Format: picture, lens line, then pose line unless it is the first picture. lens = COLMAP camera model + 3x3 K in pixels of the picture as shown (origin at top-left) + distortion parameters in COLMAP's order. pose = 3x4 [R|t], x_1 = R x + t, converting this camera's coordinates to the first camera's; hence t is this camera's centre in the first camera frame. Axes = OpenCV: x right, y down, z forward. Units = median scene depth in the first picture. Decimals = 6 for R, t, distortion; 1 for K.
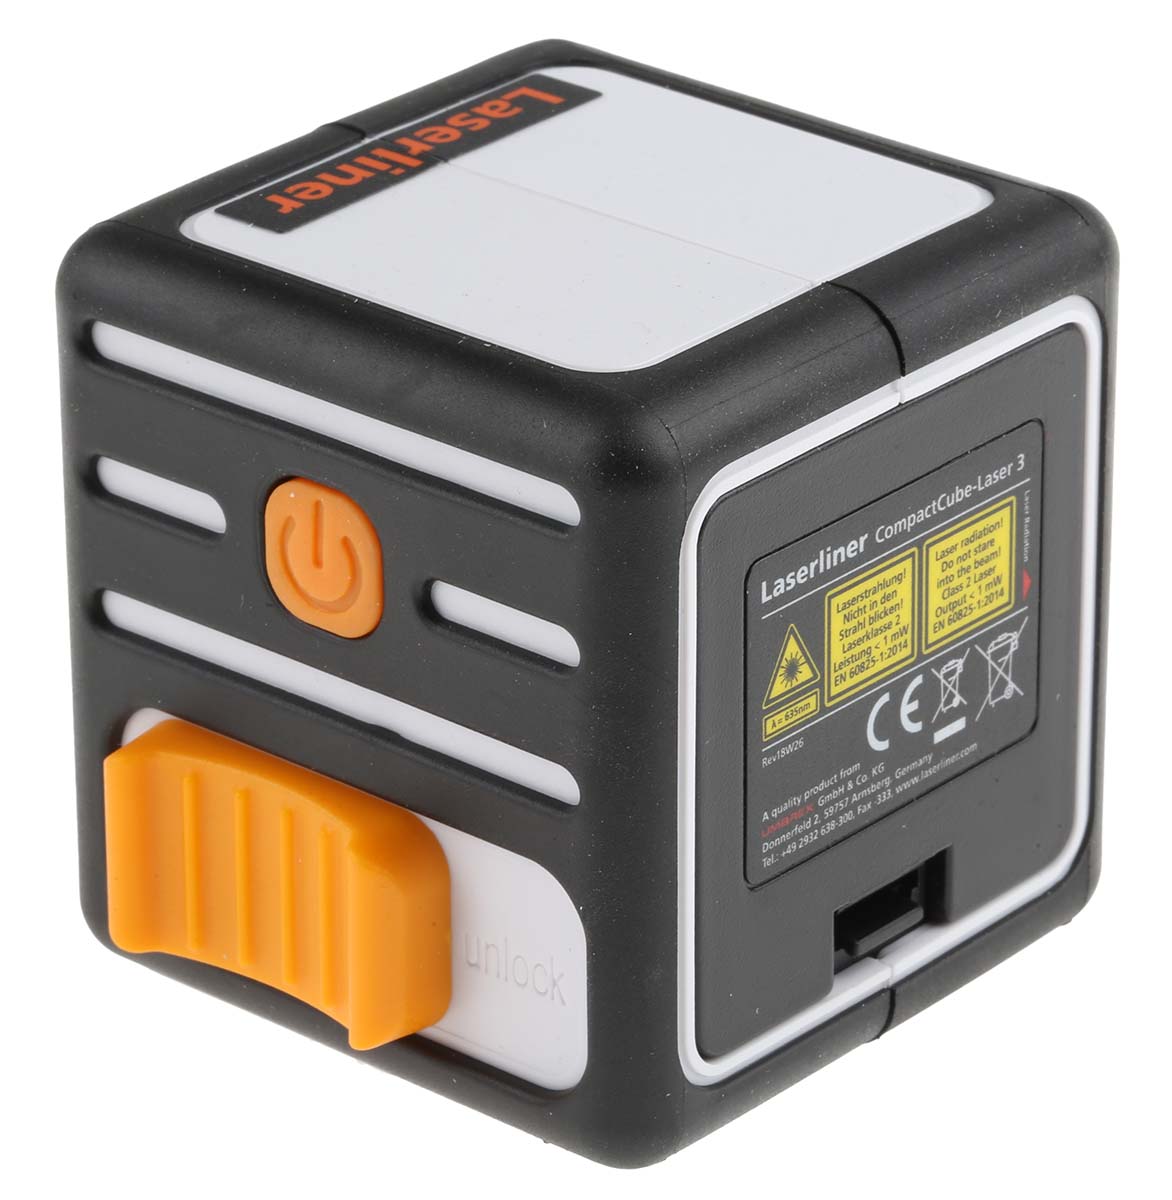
lens RADIAL K [[7004.0, 0, 586.0], [0, 7004.0, 600.0], [0, 0, 1]] dist [-0.001913, -2.314746]
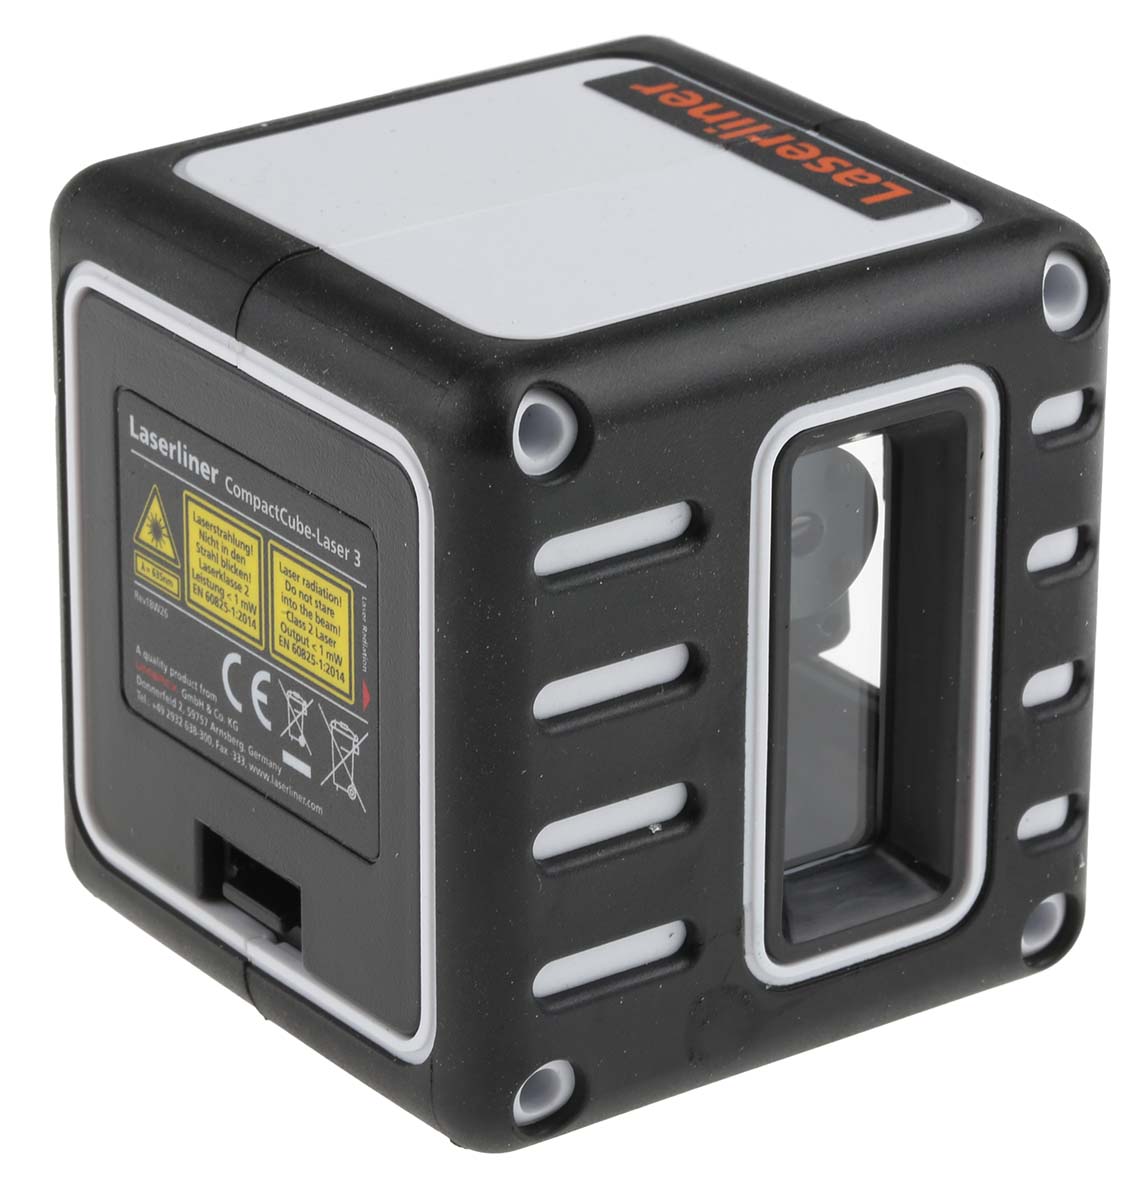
lens RADIAL K [[6880.3, 0, 573.0], [0, 6880.3, 600.0], [0, 0, 1]] dist [-0.054376, -4.691730]
pose [[-0.229937, 0.396753, -0.888660, 0.896094], [-0.422803, 0.781727, 0.458410, -0.460260], [0.876565, 0.481133, -0.012000, 1.045548]]
